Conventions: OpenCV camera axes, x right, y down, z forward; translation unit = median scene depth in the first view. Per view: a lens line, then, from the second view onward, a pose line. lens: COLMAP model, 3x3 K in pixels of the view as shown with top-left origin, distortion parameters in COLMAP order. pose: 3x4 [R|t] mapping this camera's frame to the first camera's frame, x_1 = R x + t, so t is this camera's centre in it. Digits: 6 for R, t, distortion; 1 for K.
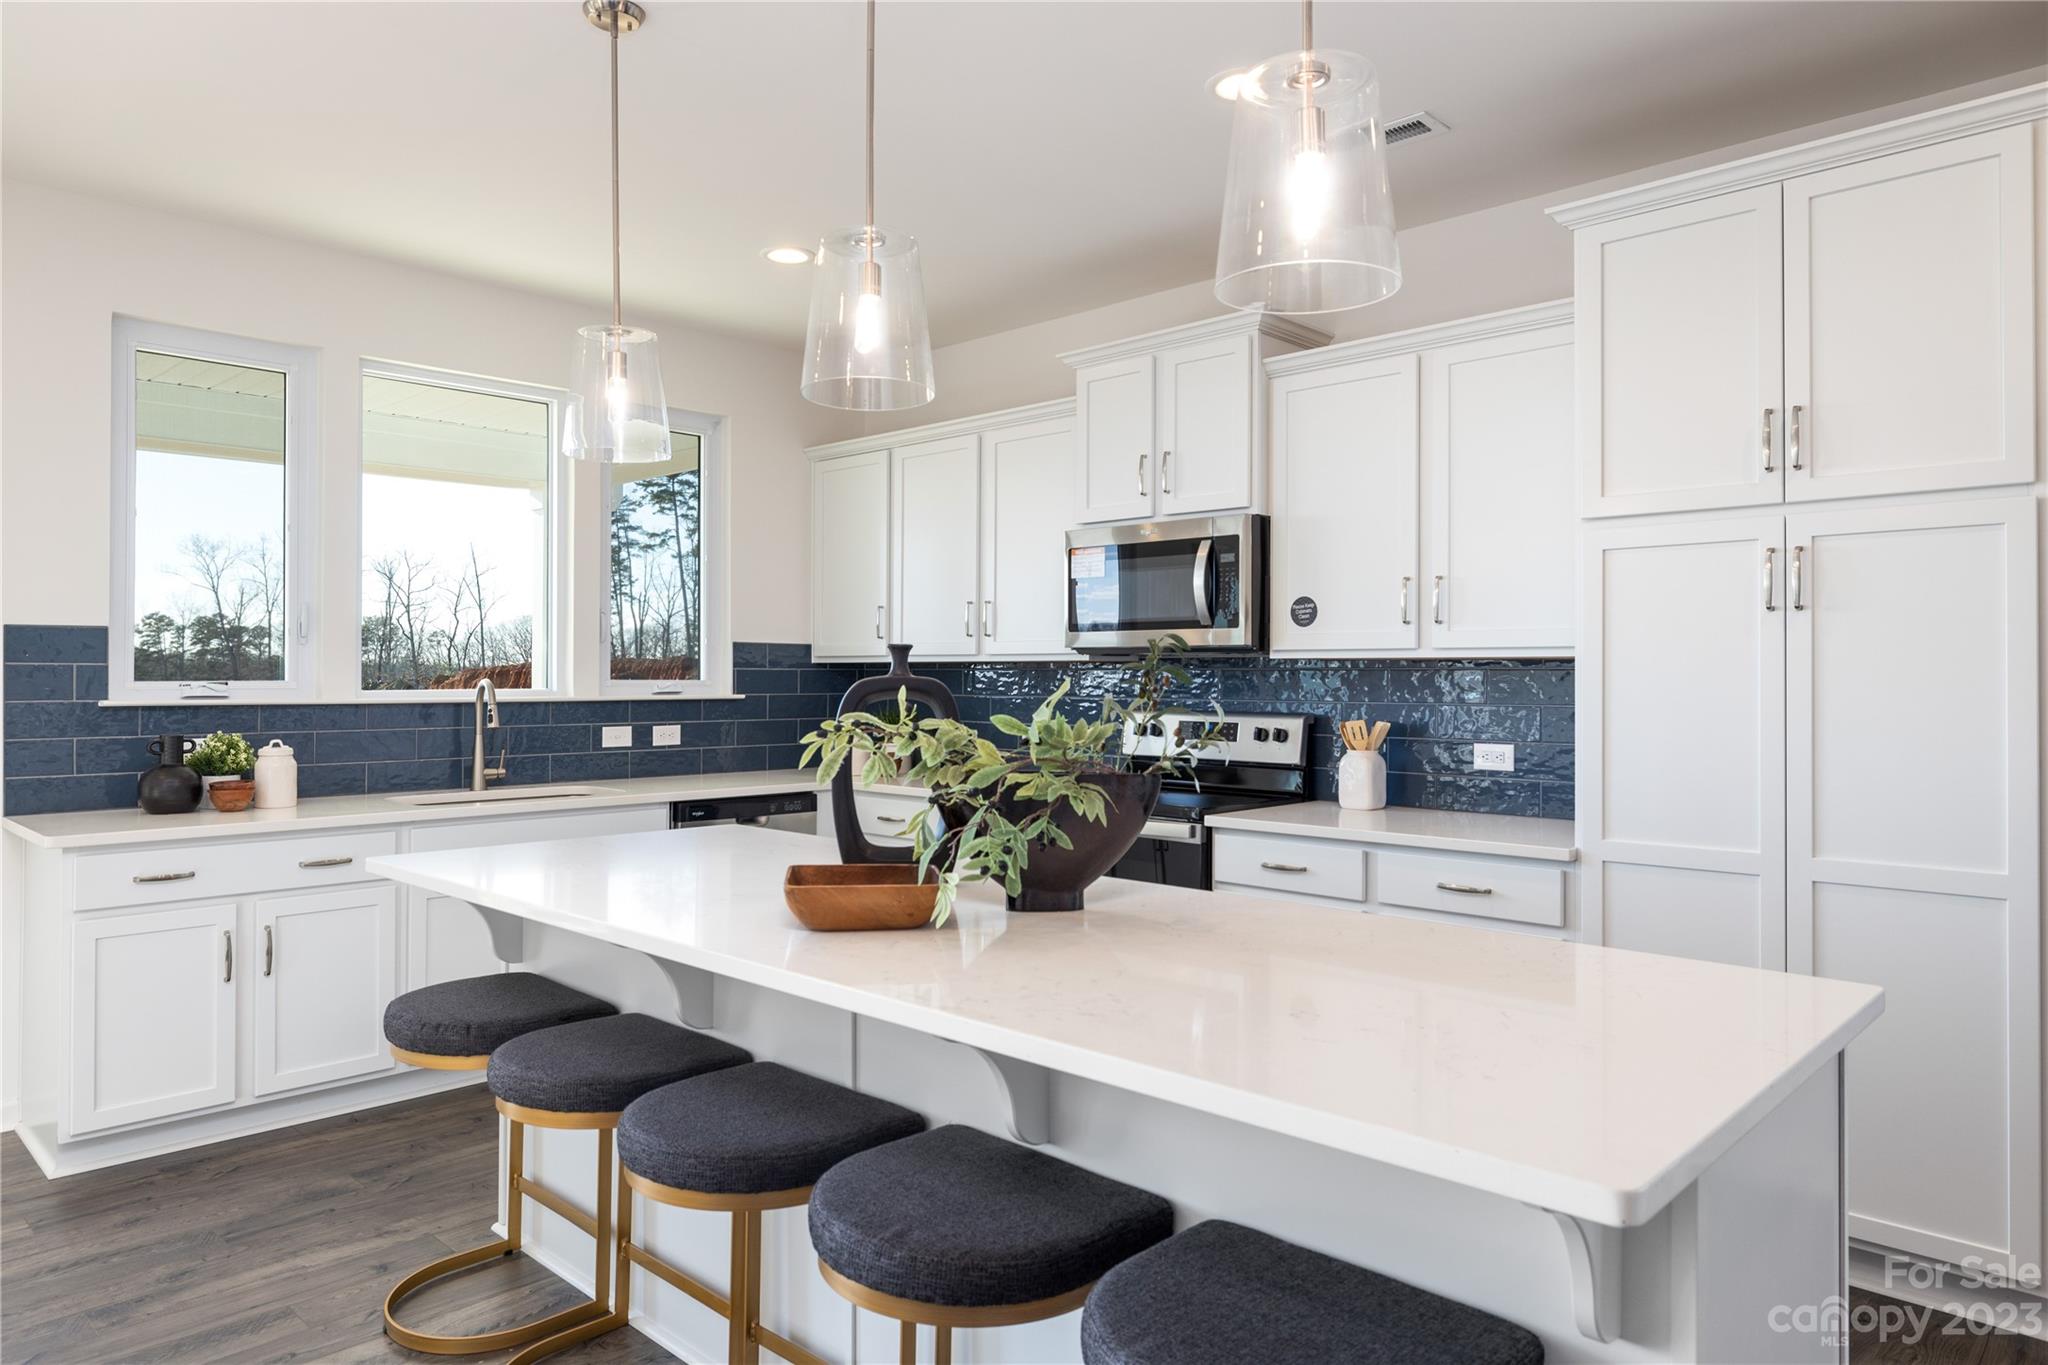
lens RADIAL K [[1284.7, 0, 1042.8], [0, 1284.7, 663.3], [0, 0, 1]] dist [0.001618, -0.001333]
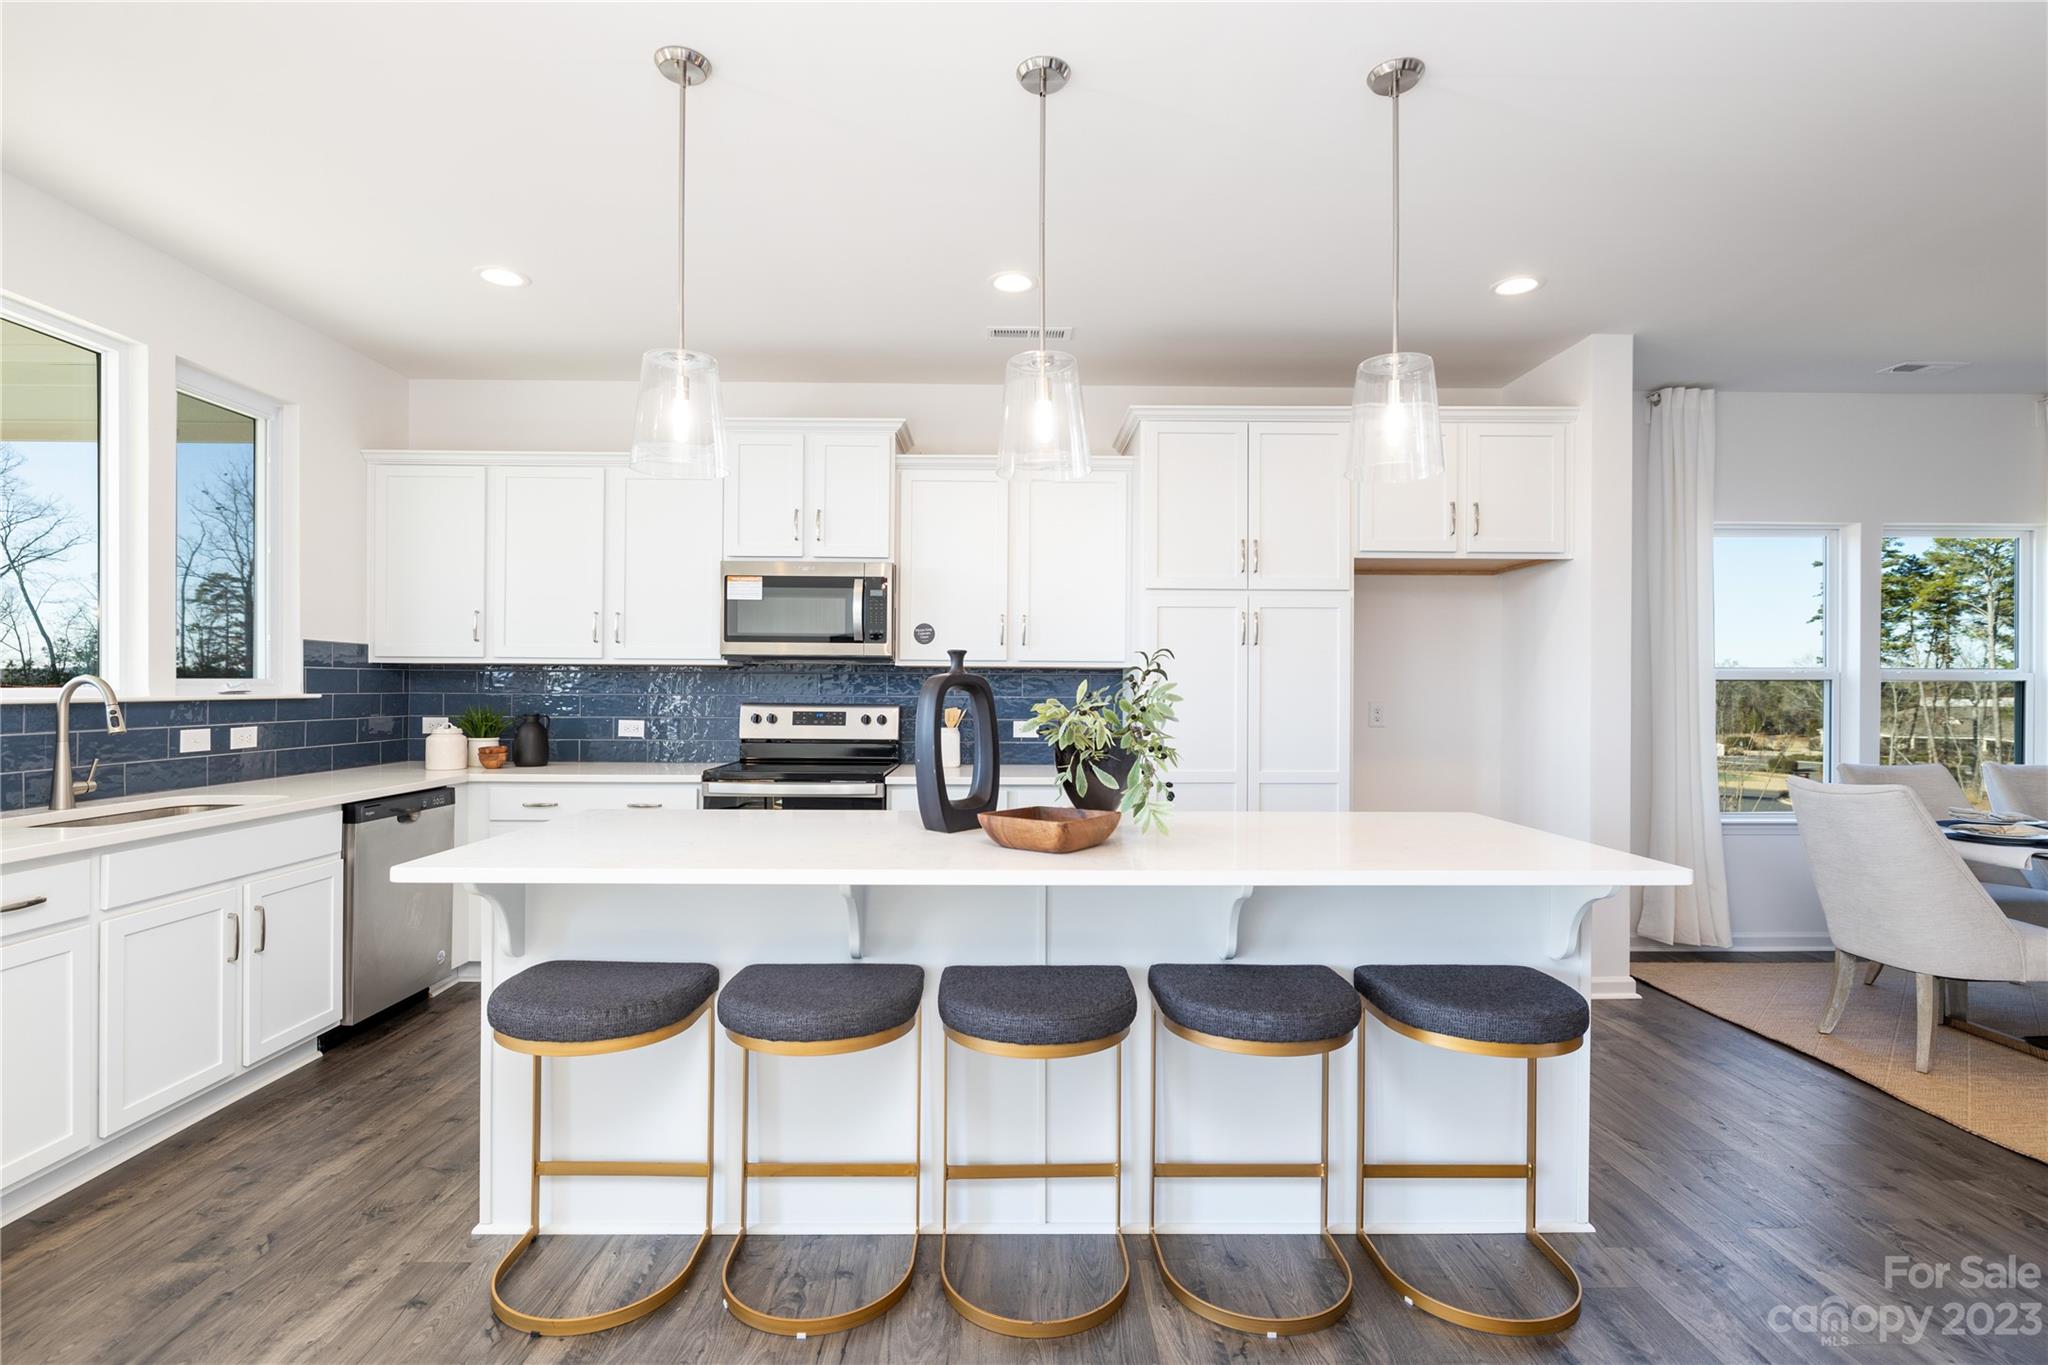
lens RADIAL K [[963.2, 0, 1024.0], [0, 963.2, 682.5], [0, 0, 1]] dist [-0.000243, -0.000083]
pose [[0.720120, 0.003915, 0.693839, -0.440514], [-0.011194, 0.999919, 0.005976, 0.006726], [-0.693760, -0.012071, 0.720105, 0.126142]]
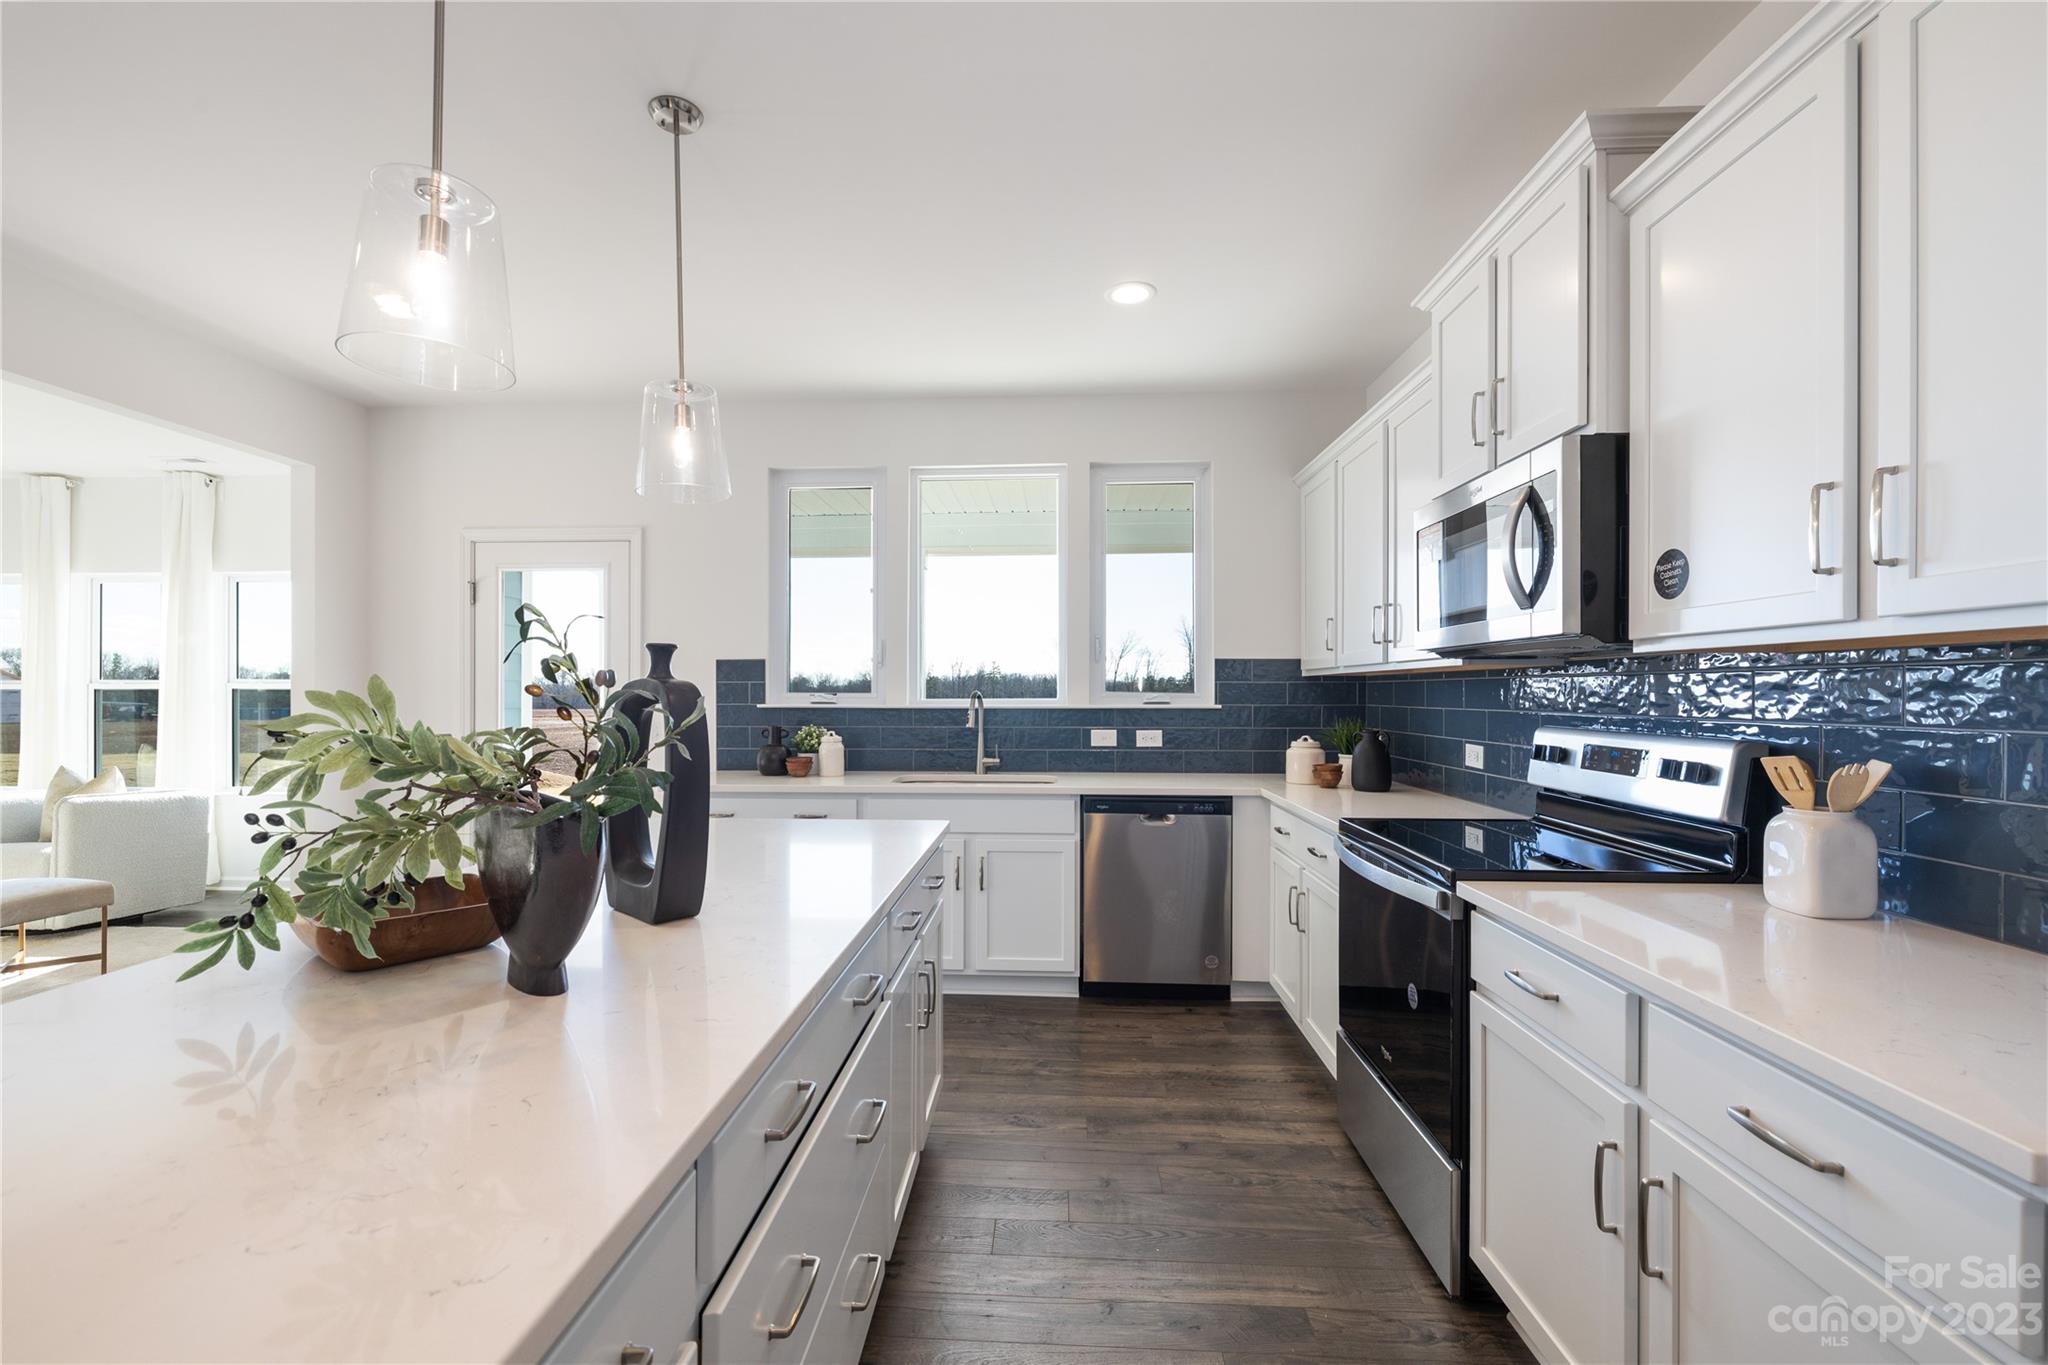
lens RADIAL K [[874.3, 0, 1024.0], [0, 874.3, 682.5], [0, 0, 1]] dist [-0.001145, -0.000094]
pose [[0.646413, -0.011943, -0.762895, 0.300722], [0.009656, 0.999925, -0.007472, 0.010834], [0.762927, -0.002536, 0.646480, 0.459798]]
